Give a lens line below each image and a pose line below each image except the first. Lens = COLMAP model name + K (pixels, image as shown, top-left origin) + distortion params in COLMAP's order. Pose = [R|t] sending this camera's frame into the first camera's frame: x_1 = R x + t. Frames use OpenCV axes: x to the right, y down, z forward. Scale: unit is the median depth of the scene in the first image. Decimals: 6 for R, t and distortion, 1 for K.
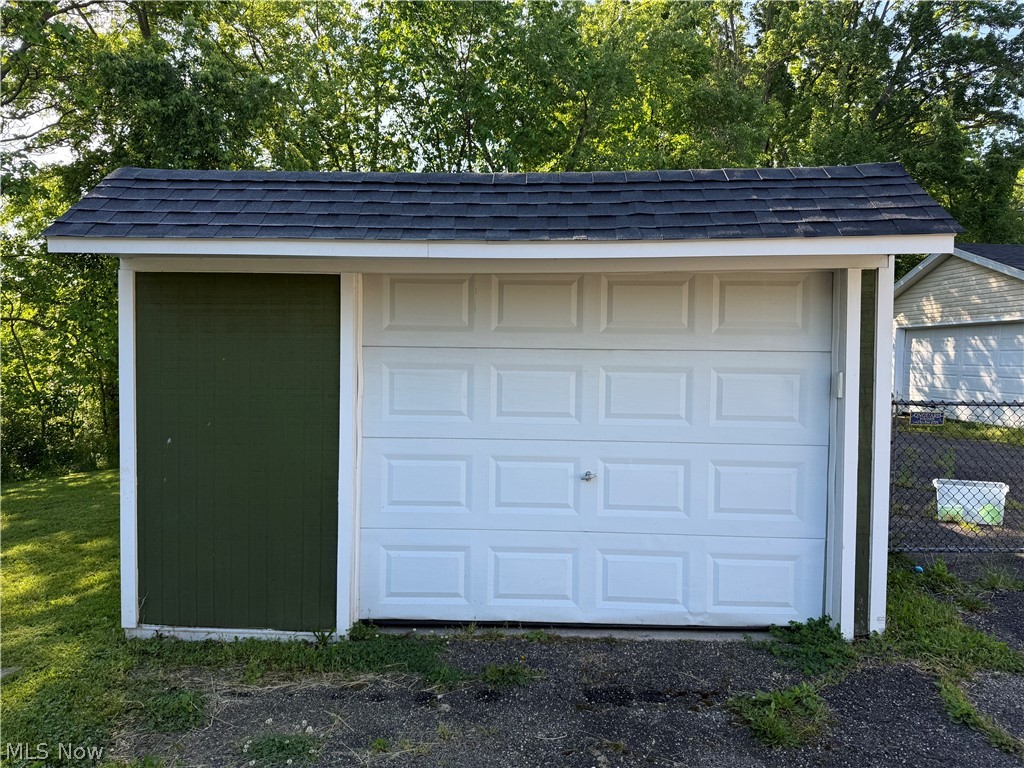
lens RADIAL K [[722.3, 0, 513.3], [0, 722.3, 380.8], [0, 0, 1]] dist [0.030753, -0.050479]
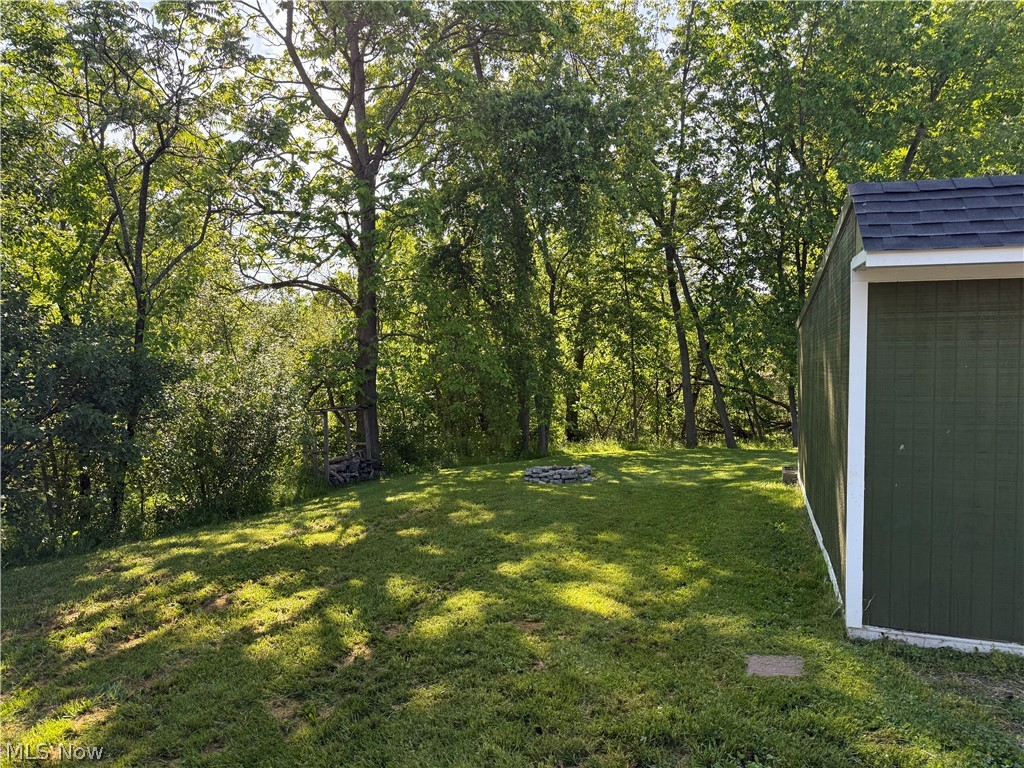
lens RADIAL K [[722.3, 0, 509.5], [0, 722.3, 379.8], [0, 0, 1]] dist [0.030753, -0.050479]
pose [[0.948054, -0.002216, -0.318102, -0.666367], [-0.001769, 0.999924, -0.012237, 0.001432], [0.318105, 0.012164, 0.947977, -0.138916]]
